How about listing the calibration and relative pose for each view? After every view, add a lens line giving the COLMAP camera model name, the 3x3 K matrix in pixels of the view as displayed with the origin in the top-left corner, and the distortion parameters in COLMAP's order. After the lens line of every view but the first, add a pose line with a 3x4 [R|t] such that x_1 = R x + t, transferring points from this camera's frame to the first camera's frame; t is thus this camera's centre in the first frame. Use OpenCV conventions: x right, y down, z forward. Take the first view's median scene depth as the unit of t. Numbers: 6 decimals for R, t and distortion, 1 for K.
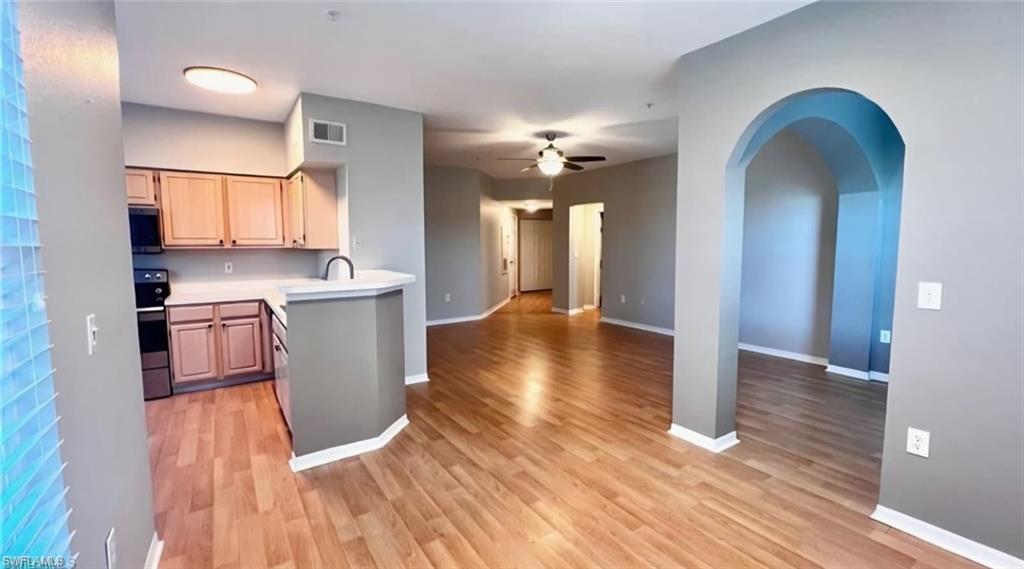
lens RADIAL K [[422.2, 0, 504.4], [0, 422.2, 277.0], [0, 0, 1]] dist [0.000171, -0.000034]
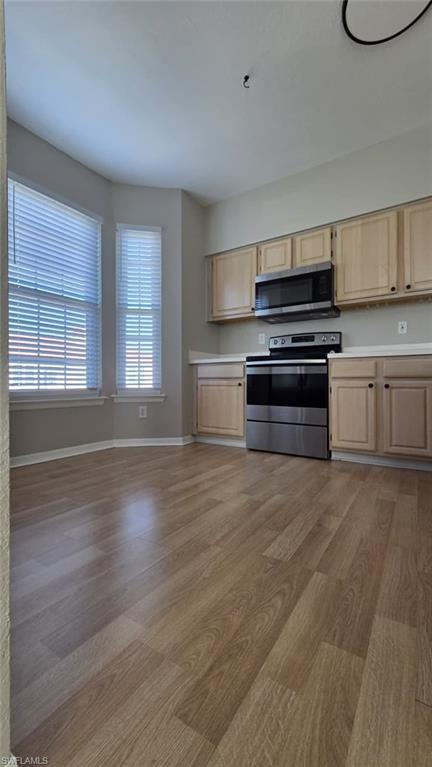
lens RADIAL K [[317.3, 0, 212.9], [0, 317.3, 380.6], [0, 0, 1]] dist [0.001212, -0.000055]
pose [[0.387899, -0.004537, -0.921691, -0.269189], [-0.070865, 0.996881, -0.034731, 0.156986], [0.918974, 0.078787, 0.386367, 0.512343]]
